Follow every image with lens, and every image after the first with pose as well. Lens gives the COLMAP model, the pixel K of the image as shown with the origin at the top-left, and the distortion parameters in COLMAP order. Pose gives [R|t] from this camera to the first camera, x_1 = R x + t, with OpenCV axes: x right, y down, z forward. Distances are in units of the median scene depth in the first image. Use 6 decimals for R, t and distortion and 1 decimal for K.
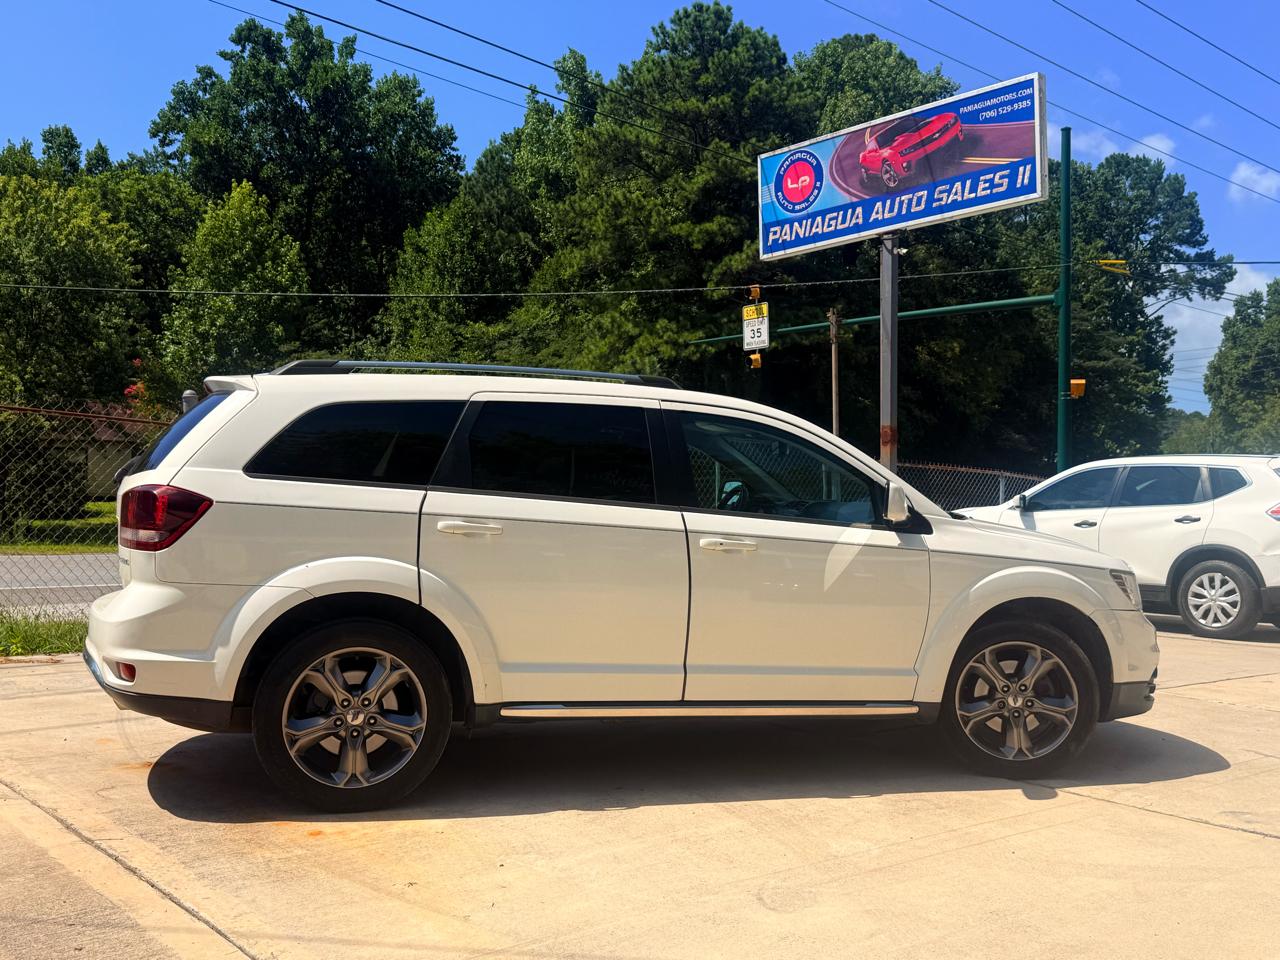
lens RADIAL K [[1245.1, 0, 646.4], [0, 1245.1, 485.1], [0, 0, 1]] dist [0.182490, -0.383647]
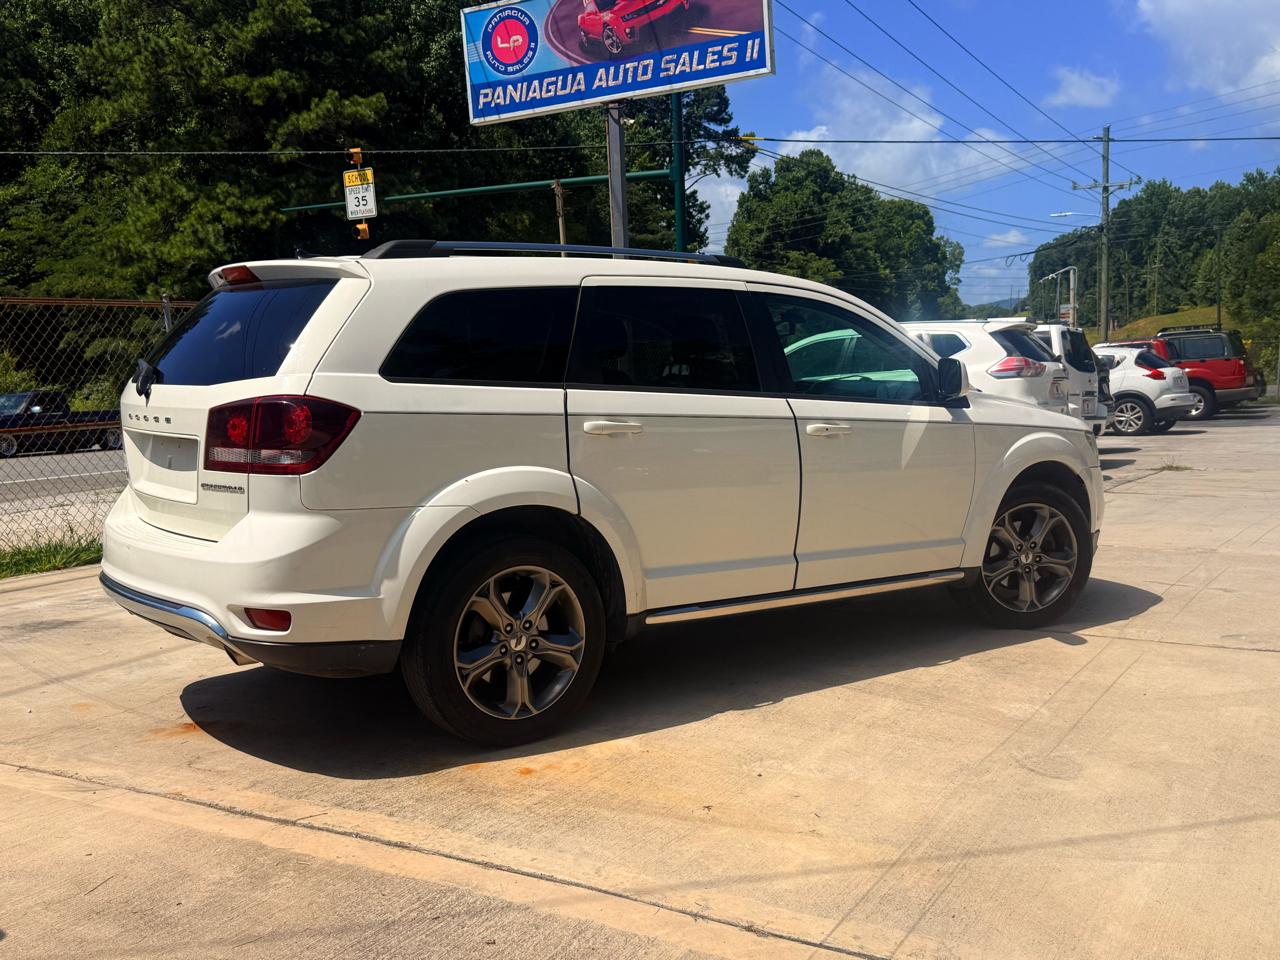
lens RADIAL K [[1245.1, 0, 646.4], [0, 1245.1, 485.1], [0, 0, 1]] dist [0.182490, -0.383647]
pose [[0.933673, -0.071770, 0.350861, -0.150877], [0.036254, 0.993622, 0.106775, -0.006897], [-0.356286, -0.086973, 0.930320, 0.047226]]
